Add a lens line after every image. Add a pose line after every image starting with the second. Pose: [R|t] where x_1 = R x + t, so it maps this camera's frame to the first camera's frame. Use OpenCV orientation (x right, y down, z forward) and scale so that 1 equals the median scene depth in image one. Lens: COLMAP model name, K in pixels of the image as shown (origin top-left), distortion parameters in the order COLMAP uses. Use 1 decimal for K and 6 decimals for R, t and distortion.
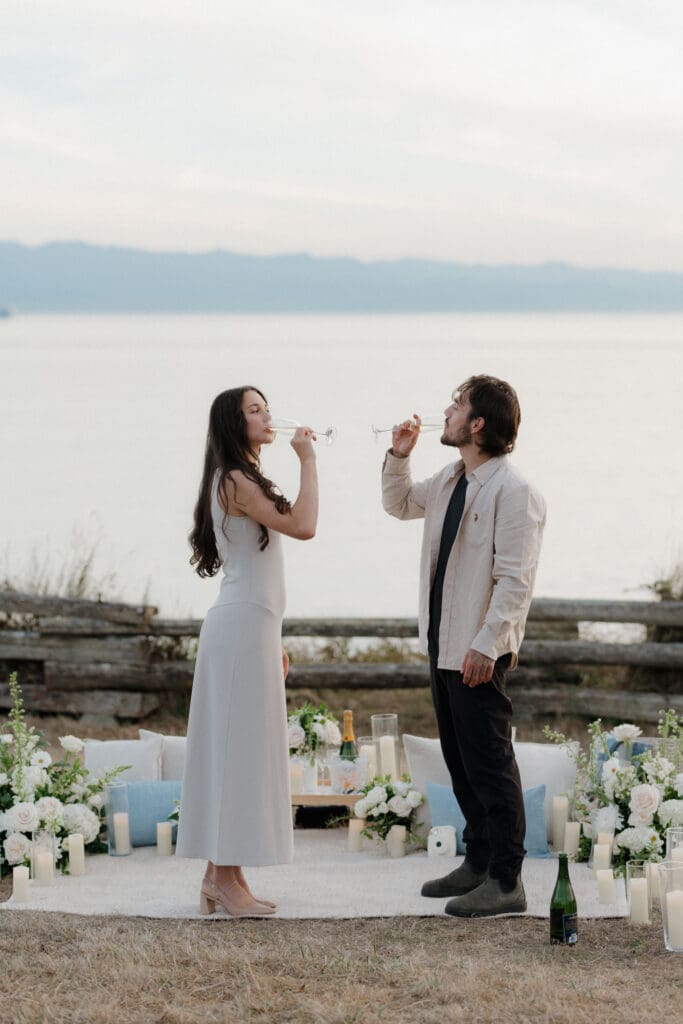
lens RADIAL K [[2513.4, 0, 341.5], [0, 2513.4, 512.0], [0, 0, 1]] dist [-0.013251, -0.214718]
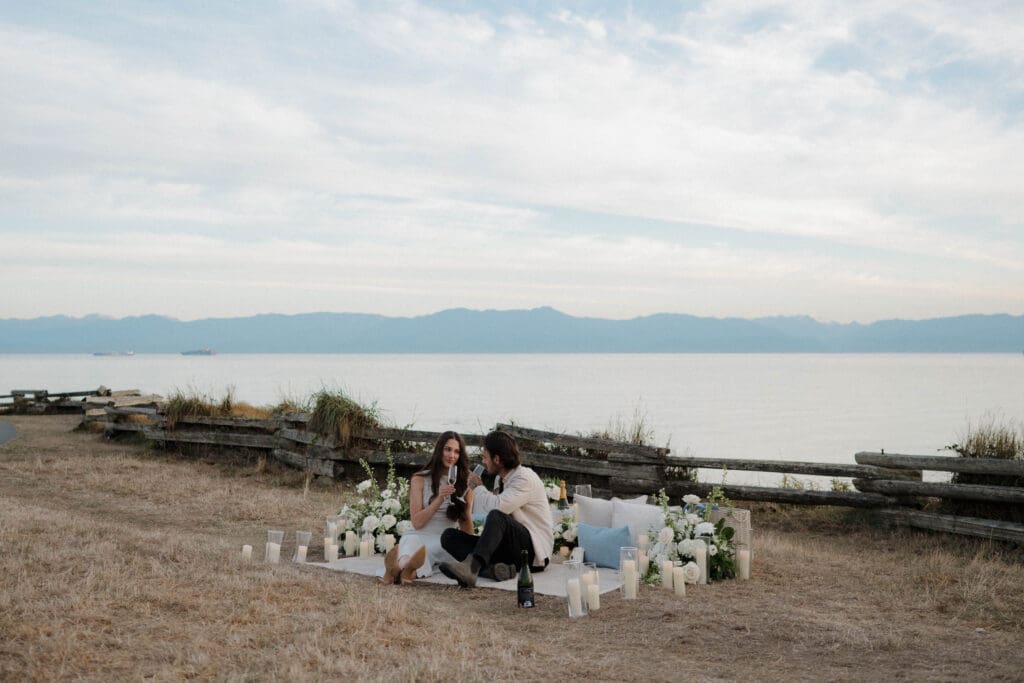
lens RADIAL K [[1238.0, 0, 456.5], [0, 1238.0, 268.1], [0, 0, 1]] dist [-0.010186, -0.009671]
pose [[0.854731, -0.034968, -0.517893, 0.394151], [-0.041142, 0.990025, -0.134748, 0.052151], [0.517439, 0.136480, 0.844766, 0.217198]]
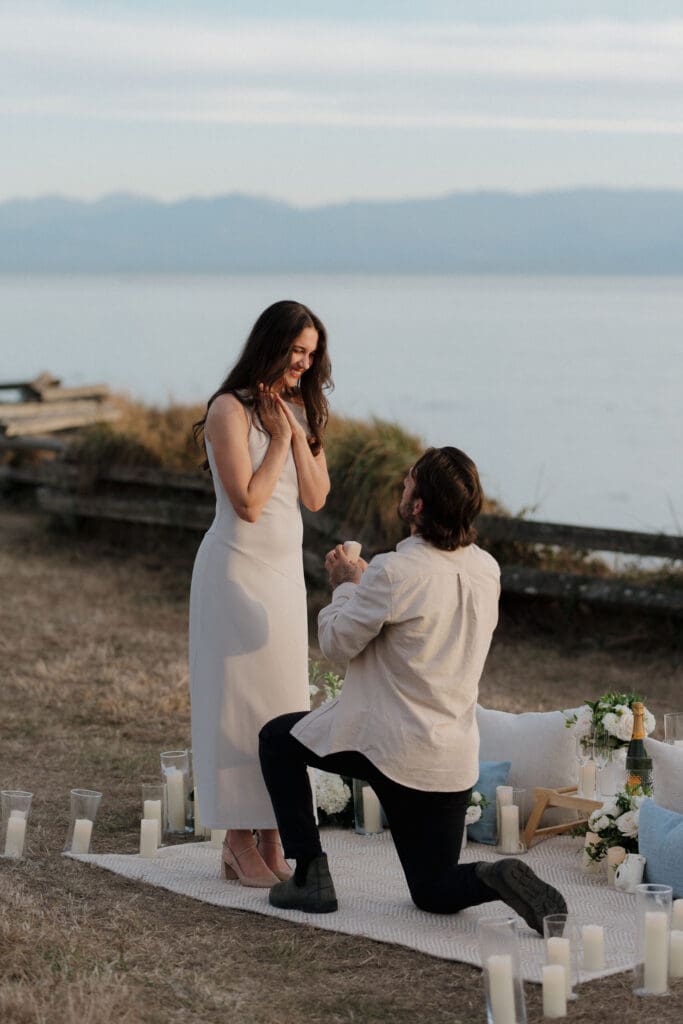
lens RADIAL K [[2621.5, 0, 341.5], [0, 2621.5, 512.0], [0, 0, 1]] dist [0.048138, -0.326731]
pose [[0.735255, 0.064196, -0.674744, 0.506168], [-0.058090, 0.997810, 0.031633, -0.003702], [0.675297, 0.015937, 0.737374, 0.310661]]
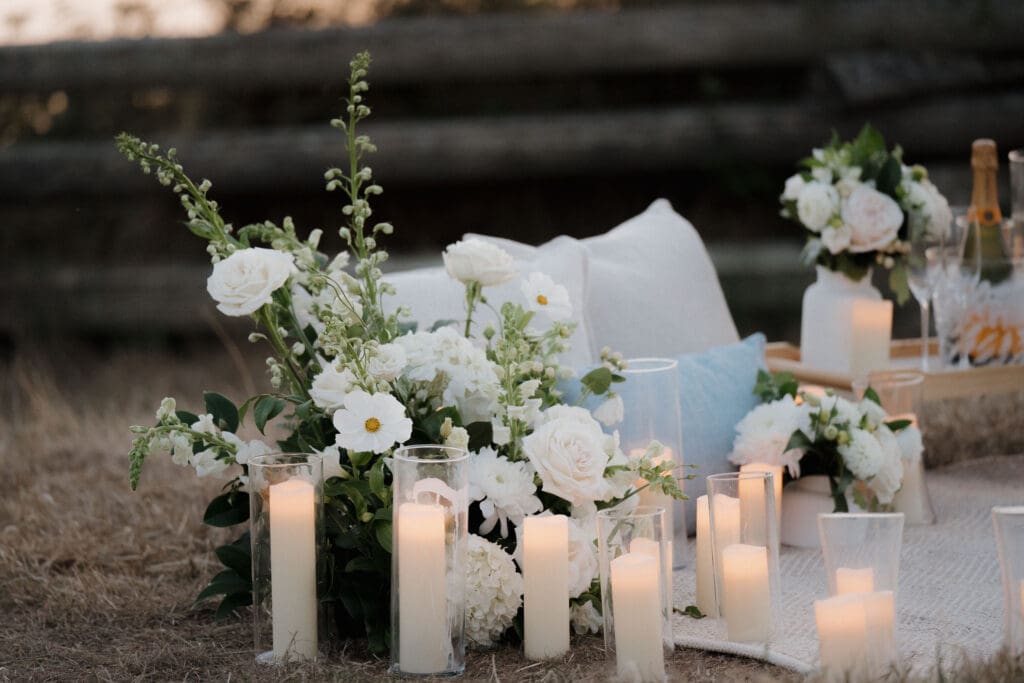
lens RADIAL K [[5510.8, 0, 512.0], [0, 5510.8, 341.5], [0, 0, 1]] dist [0.333749, -5.478358]
pose [[0.800268, -0.069004, 0.595660, -0.542640], [0.050223, 0.997580, 0.048089, 0.066532], [-0.597536, -0.008569, 0.801796, 0.396067]]
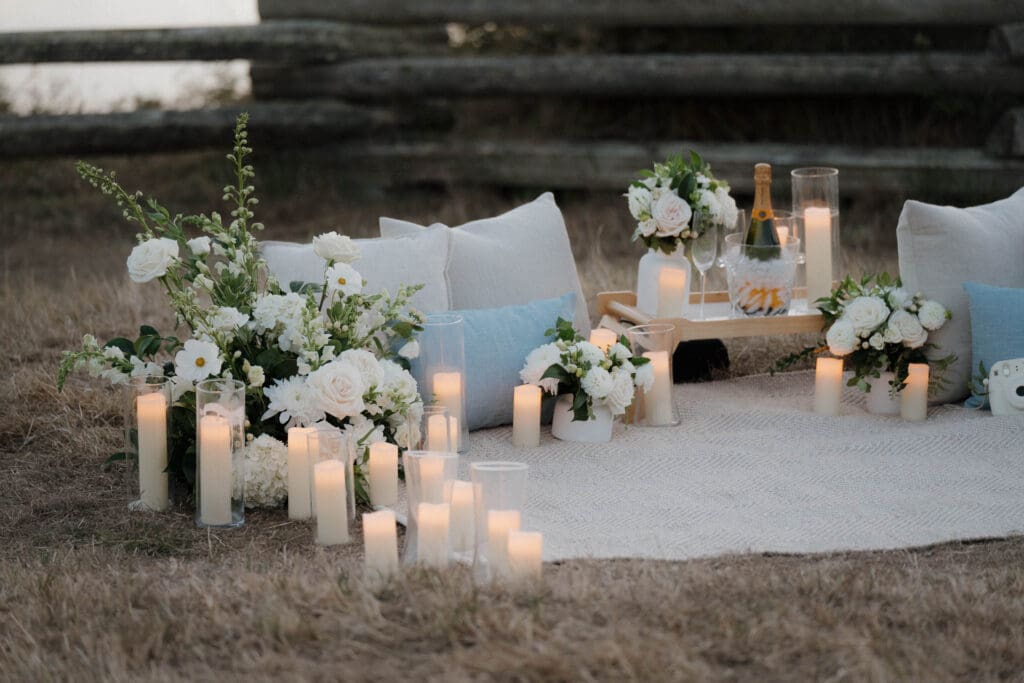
lens RADIAL K [[3955.9, 0, 512.0], [0, 3955.9, 341.5], [0, 0, 1]] dist [0.089074, -2.802949]
pose [[0.916189, -0.059537, 0.396299, -0.396408], [0.015128, 0.993336, 0.114259, 0.018128], [-0.400460, -0.098688, 0.910984, 0.233336]]
